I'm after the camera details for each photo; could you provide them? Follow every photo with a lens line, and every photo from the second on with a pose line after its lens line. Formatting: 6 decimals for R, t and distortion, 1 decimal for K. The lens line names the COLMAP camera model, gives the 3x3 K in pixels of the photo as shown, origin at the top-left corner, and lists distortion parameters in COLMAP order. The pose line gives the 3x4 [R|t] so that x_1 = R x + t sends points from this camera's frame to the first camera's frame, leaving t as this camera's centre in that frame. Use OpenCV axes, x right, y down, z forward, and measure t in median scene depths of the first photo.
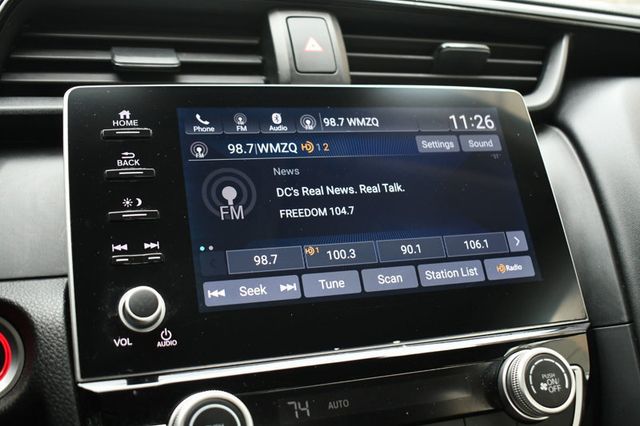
lens RADIAL K [[738.5, 0, 320.0], [0, 738.5, 213.0], [0, 0, 1]] dist [-0.066613, 0.002123]
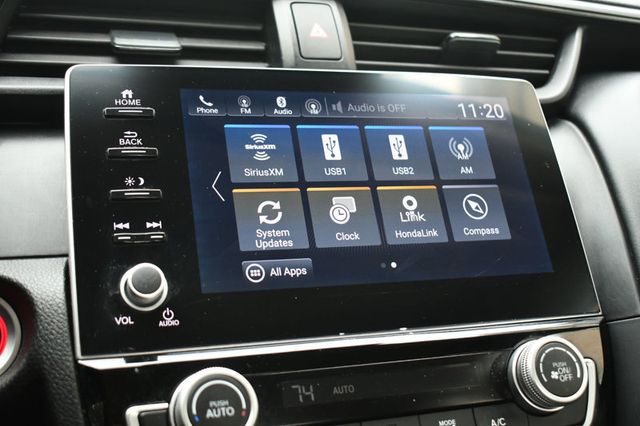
lens RADIAL K [[824.7, 0, 320.0], [0, 824.7, 213.0], [0, 0, 1]] dist [-0.055574, -0.006112]
pose [[0.999930, 0.009043, 0.007693, -0.016031], [-0.008723, 0.999135, -0.040663, 0.068995], [-0.008054, 0.040593, 0.999143, -0.093216]]
